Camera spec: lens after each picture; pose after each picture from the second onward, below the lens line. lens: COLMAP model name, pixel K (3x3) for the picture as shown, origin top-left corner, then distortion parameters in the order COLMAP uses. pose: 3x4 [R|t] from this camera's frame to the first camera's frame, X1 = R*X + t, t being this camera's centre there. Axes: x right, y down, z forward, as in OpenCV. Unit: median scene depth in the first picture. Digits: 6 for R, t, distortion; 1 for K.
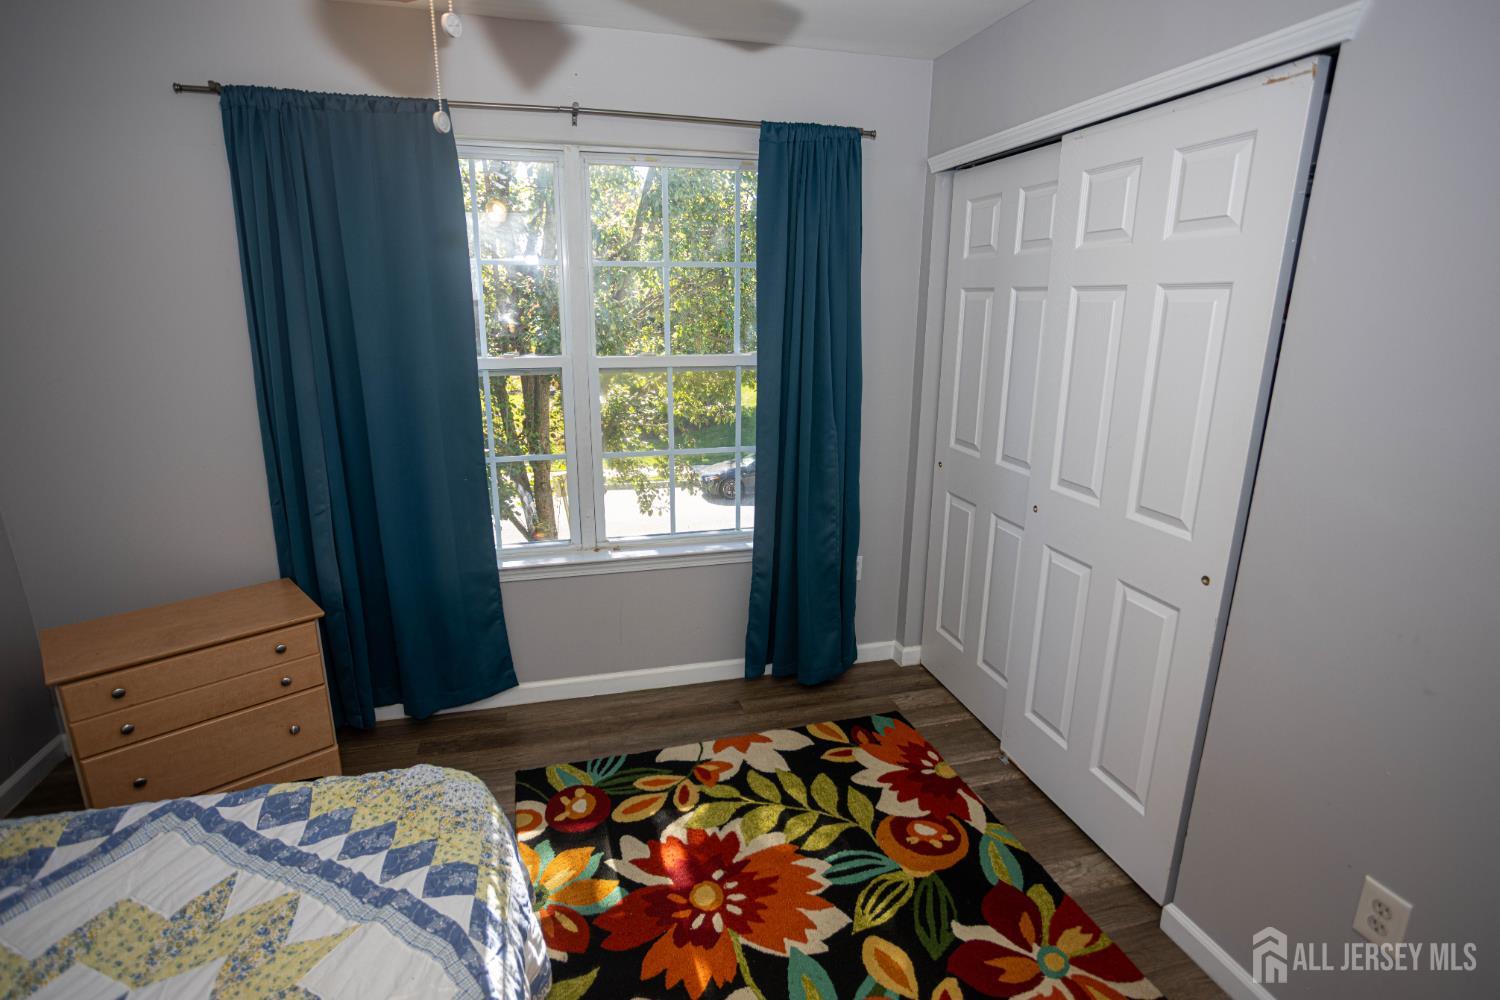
lens RADIAL K [[737.2, 0, 754.6], [0, 737.2, 493.6], [0, 0, 1]] dist [-0.041950, 0.019775]
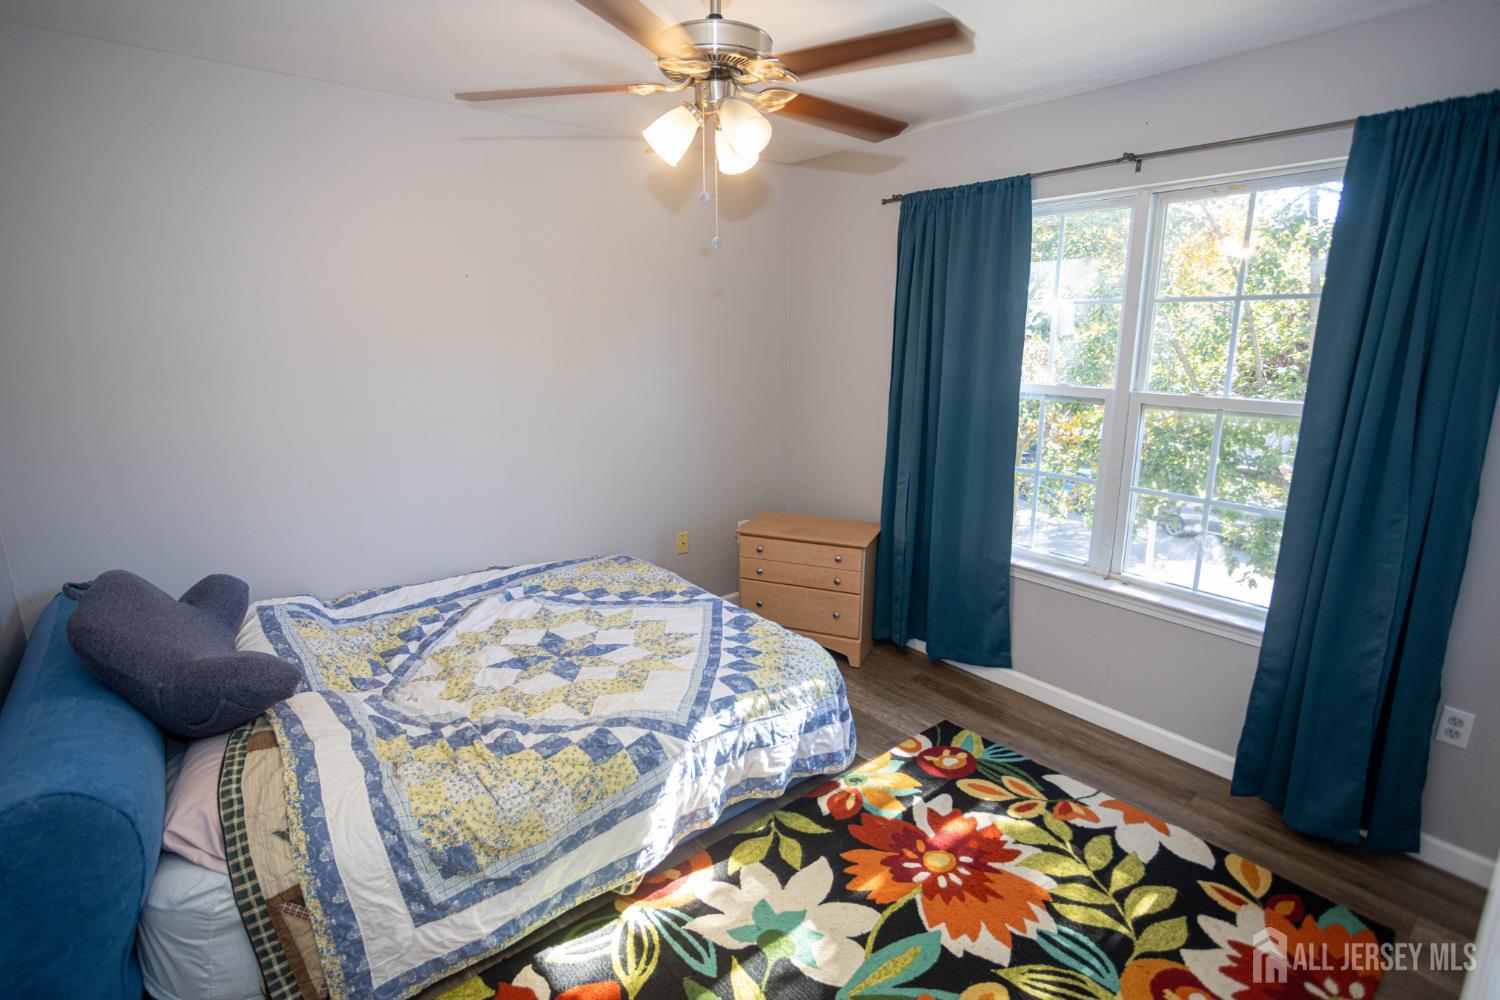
lens RADIAL K [[737.2, 0, 764.4], [0, 737.2, 494.0], [0, 0, 1]] dist [-0.041950, 0.019775]
pose [[0.408314, 0.191439, -0.892542, 0.612515], [-0.230809, 0.967642, 0.101958, -0.038833], [0.883180, 0.164376, 0.439288, 0.152876]]
